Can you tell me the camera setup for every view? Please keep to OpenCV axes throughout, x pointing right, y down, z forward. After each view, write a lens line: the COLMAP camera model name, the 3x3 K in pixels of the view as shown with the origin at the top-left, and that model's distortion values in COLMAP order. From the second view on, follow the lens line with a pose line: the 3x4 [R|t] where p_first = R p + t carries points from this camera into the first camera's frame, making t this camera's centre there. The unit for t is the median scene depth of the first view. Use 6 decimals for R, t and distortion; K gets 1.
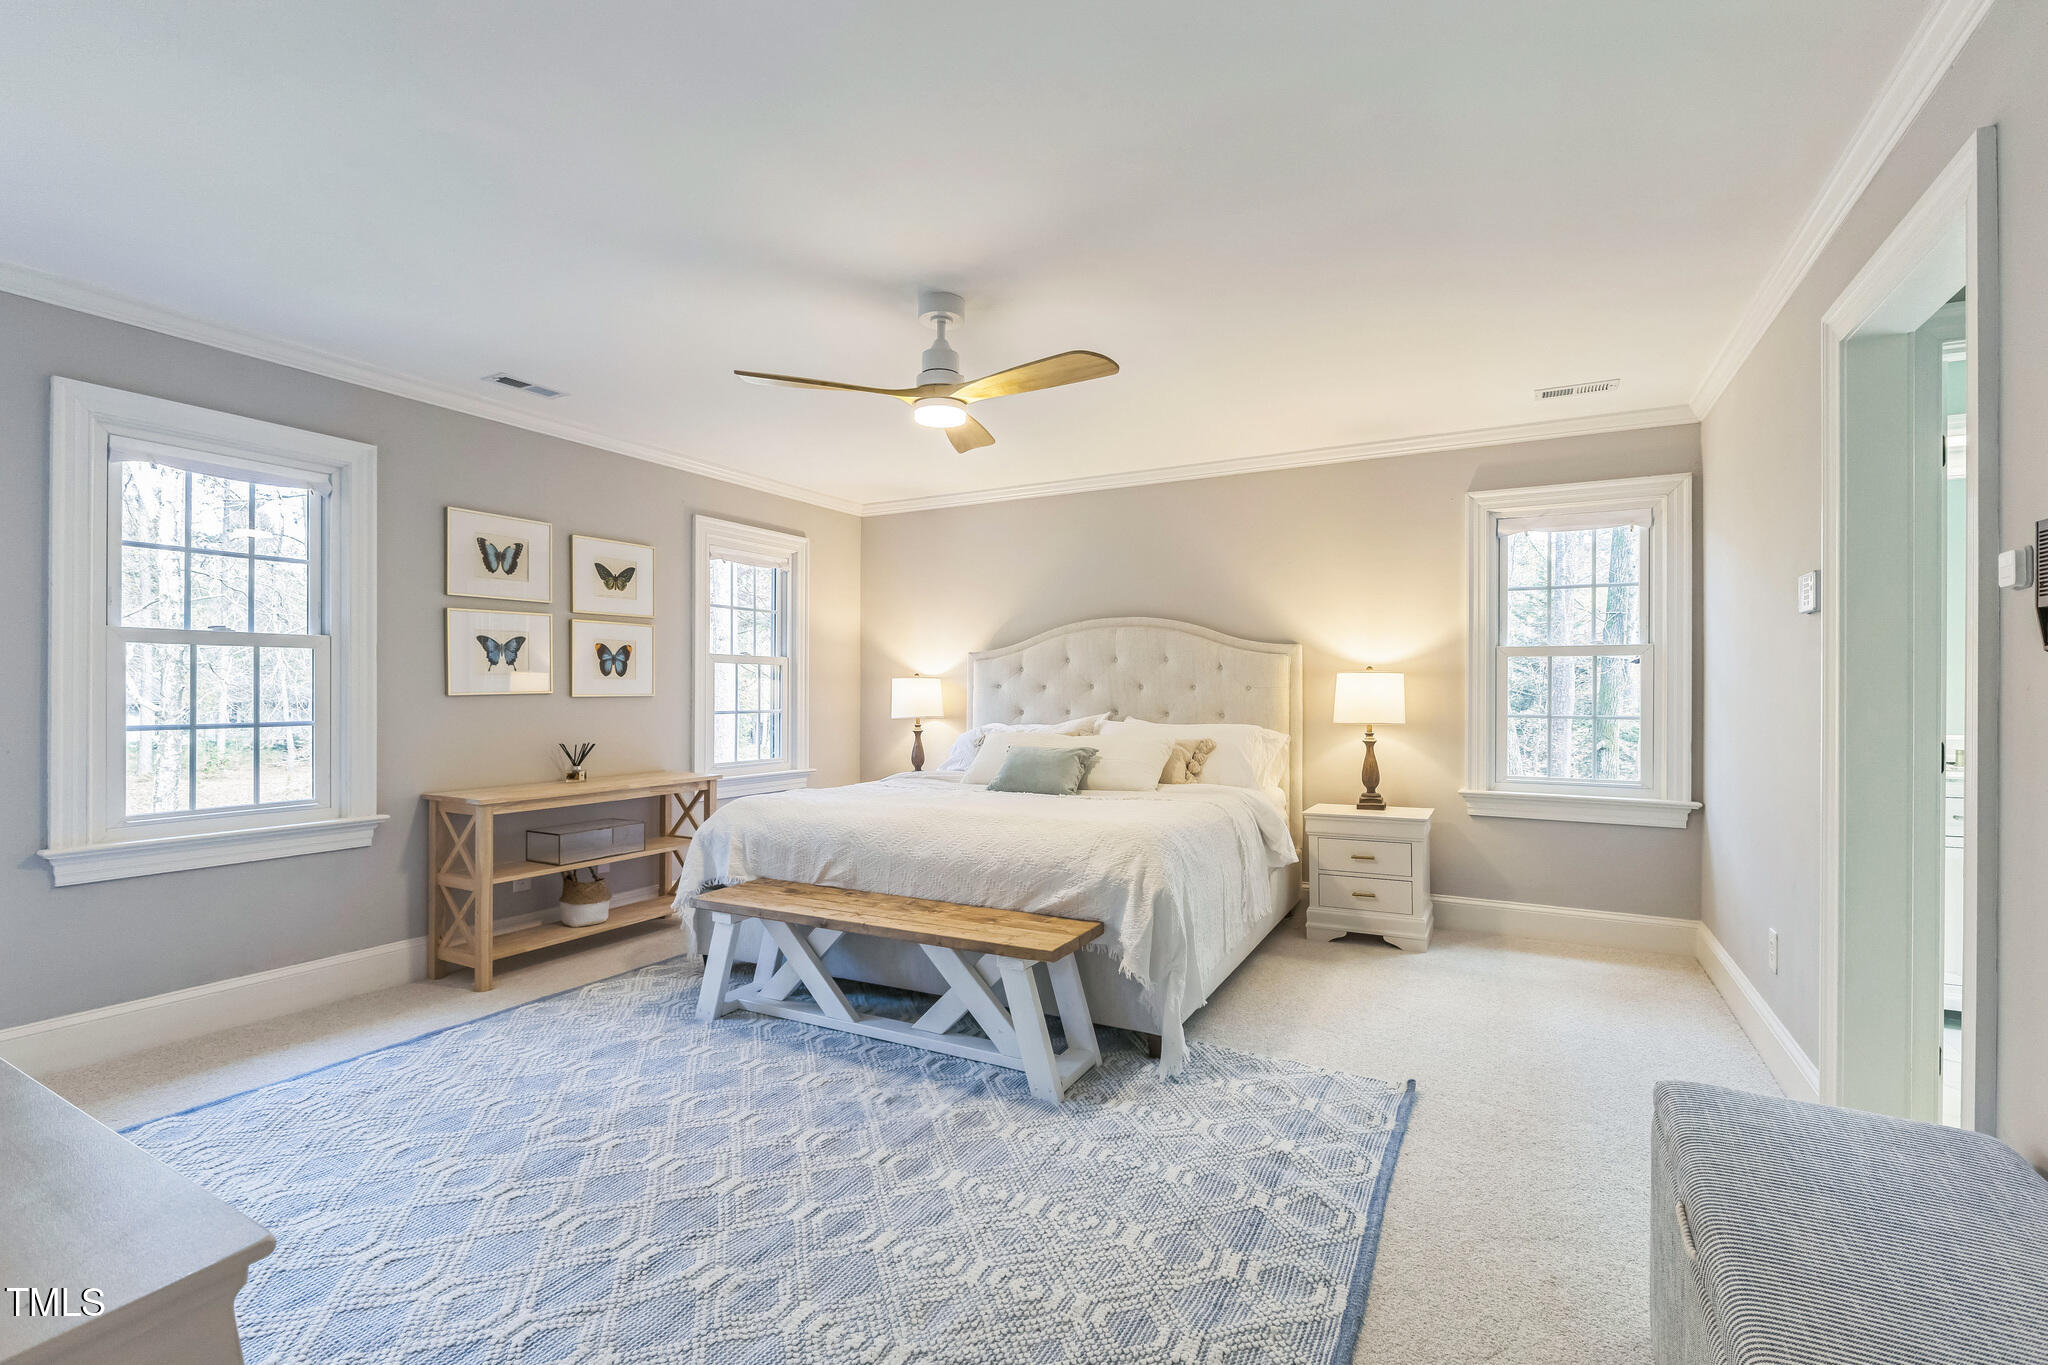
lens RADIAL K [[901.5, 0, 1015.7], [0, 901.5, 688.9], [0, 0, 1]] dist [-0.003008, 0.000044]
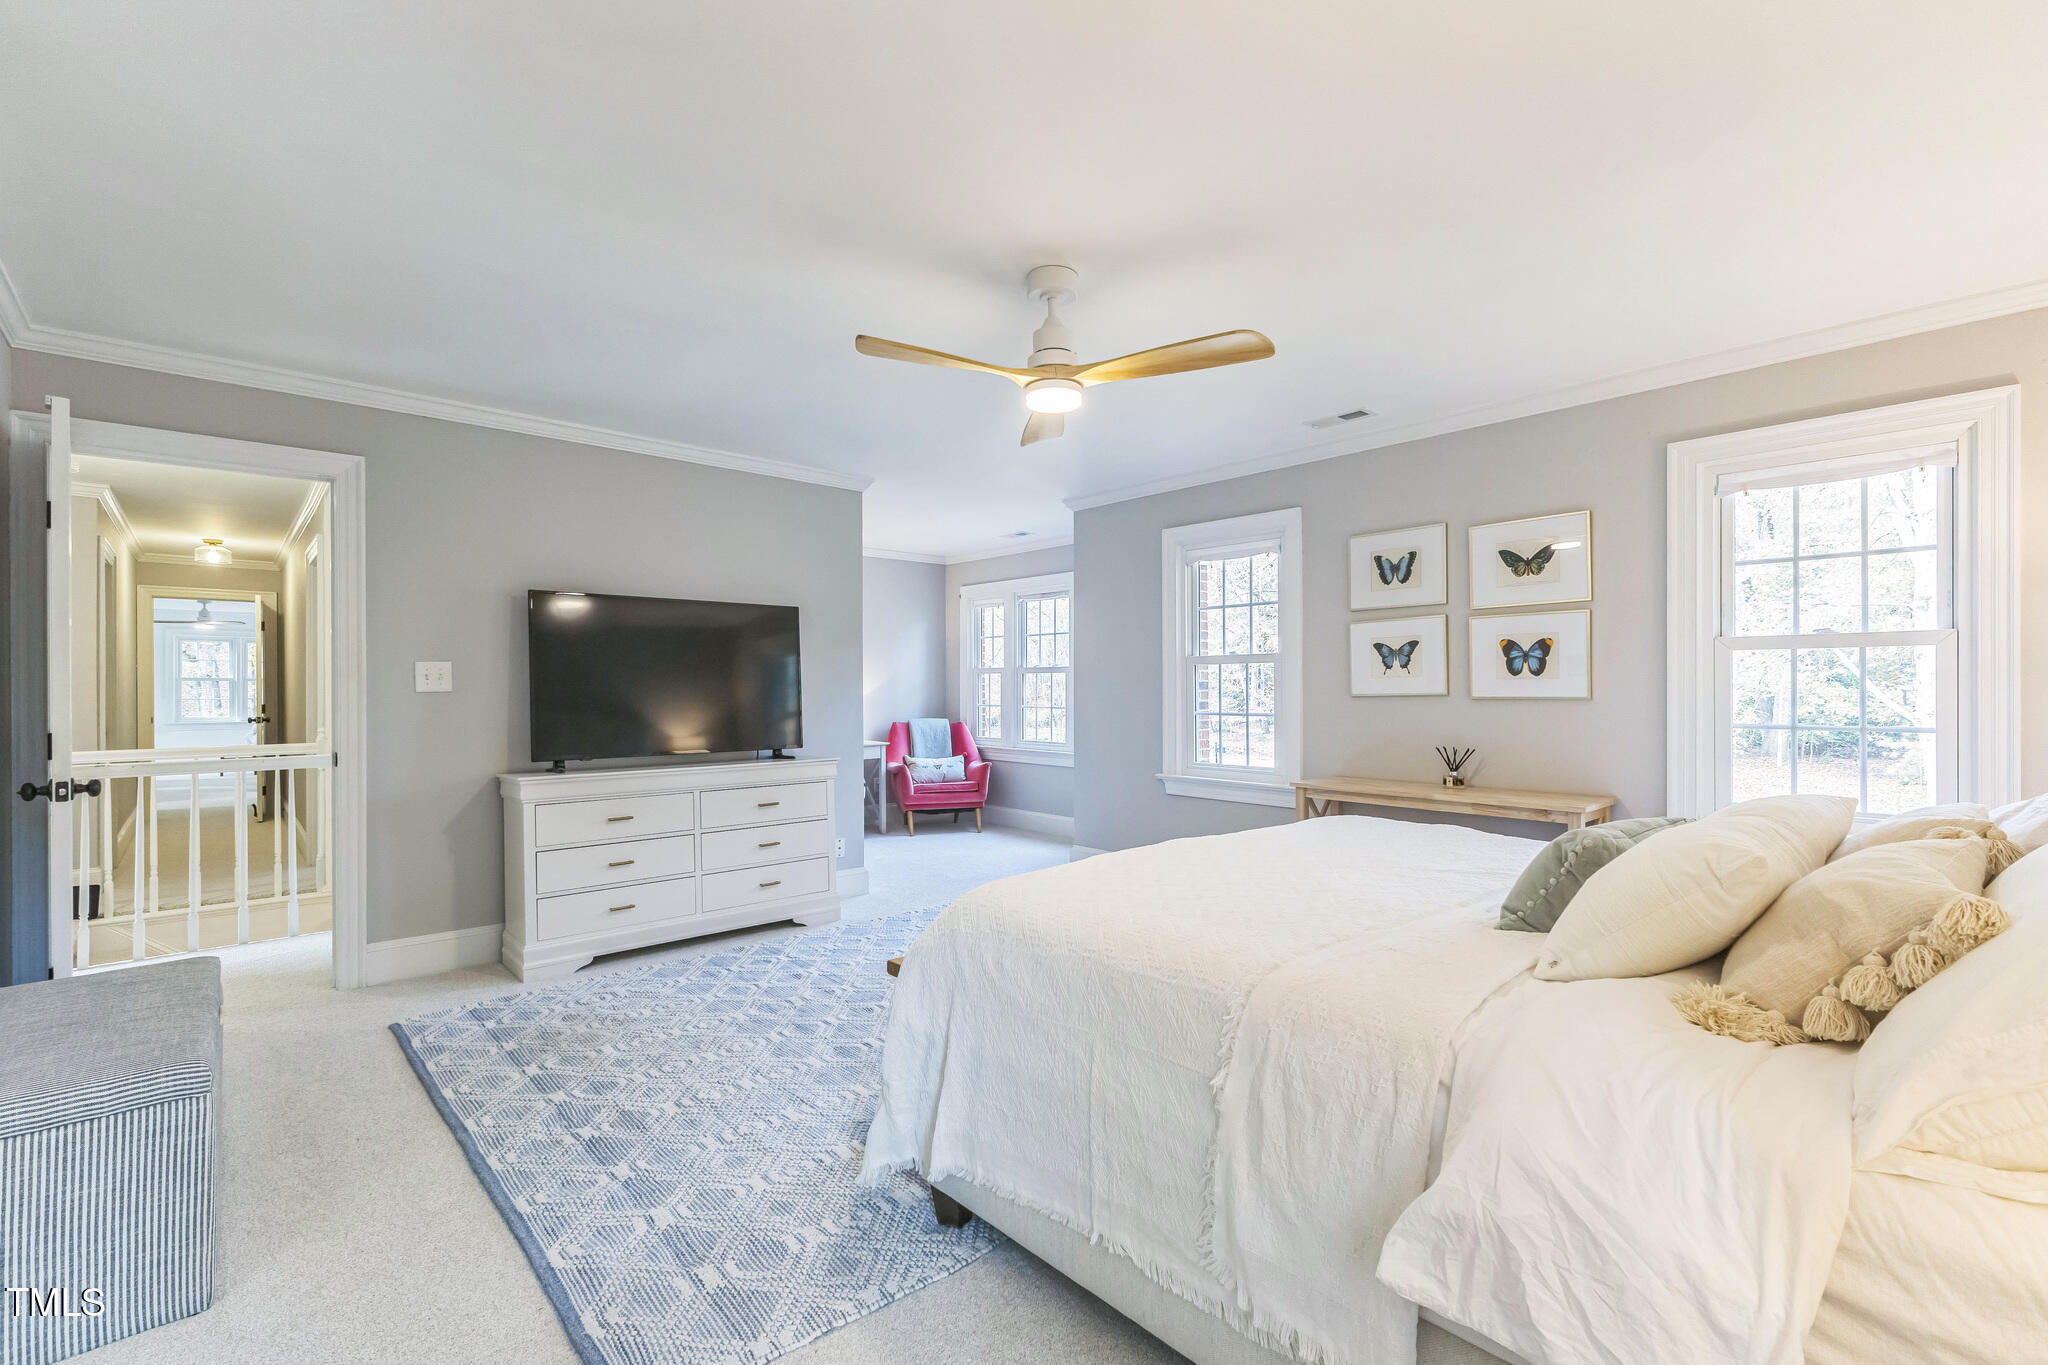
lens RADIAL K [[882.4, 0, 1027.1], [0, 882.4, 677.4], [0, 0, 1]] dist [0.013117, -0.003238]
pose [[-0.317375, -0.013461, -0.948205, 0.575398], [0.001512, 0.999891, -0.014700, -0.000828], [0.948299, -0.006099, -0.317320, 0.918786]]
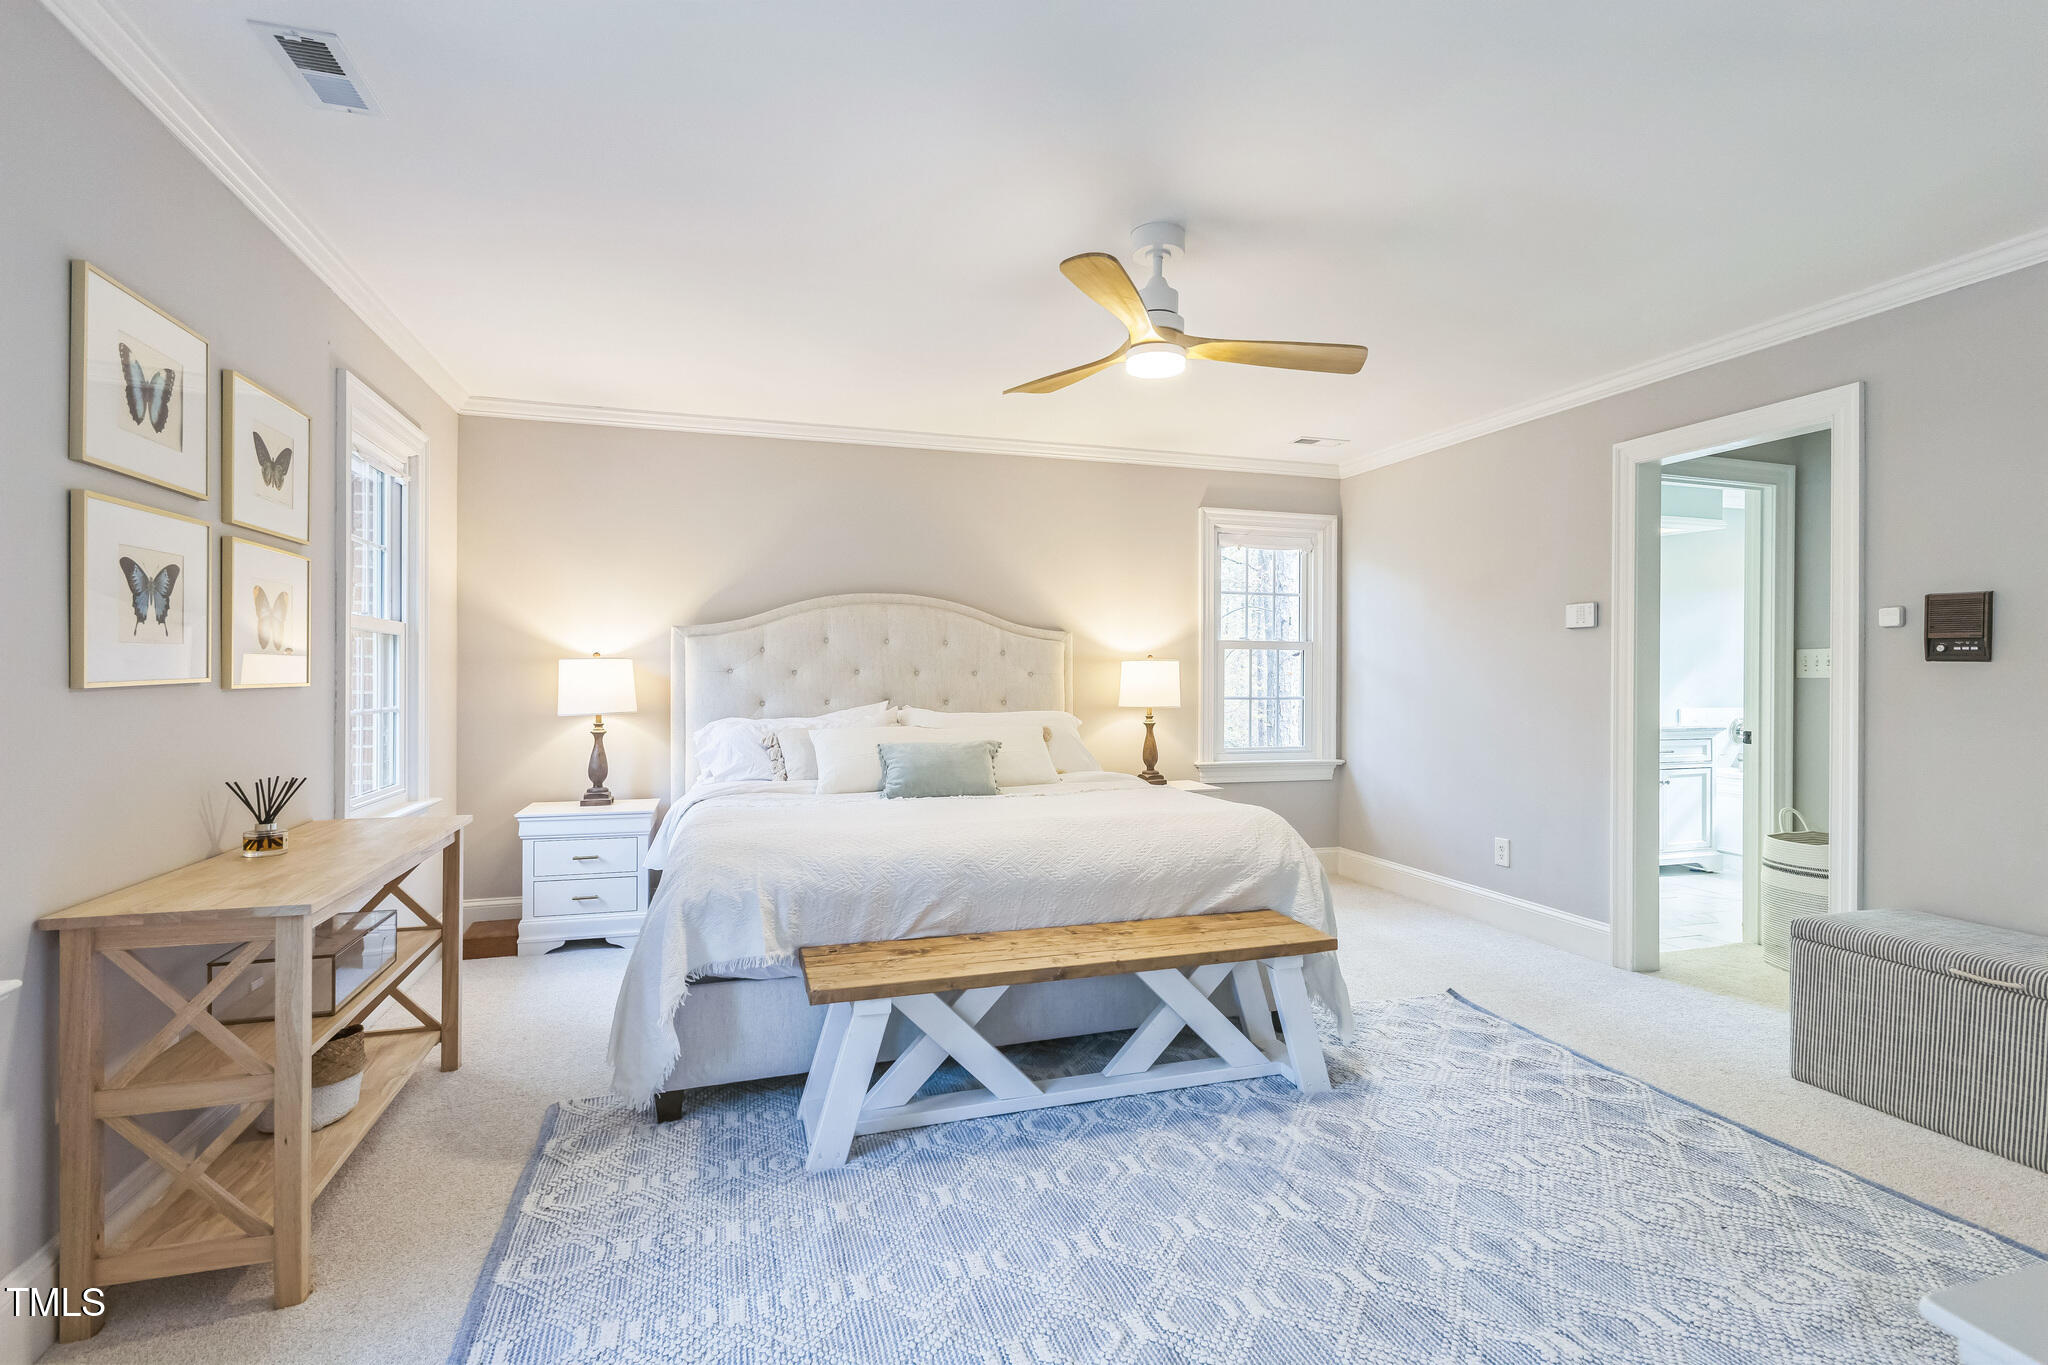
lens RADIAL K [[975.4, 0, 1019.1], [0, 975.4, 674.3], [0, 0, 1]] dist [0.004656, -0.000268]
pose [[0.695612, 0.002205, 0.718414, -0.623521], [-0.003126, 0.999995, -0.000043, -0.000852], [-0.718410, -0.002216, 0.695616, 0.317796]]
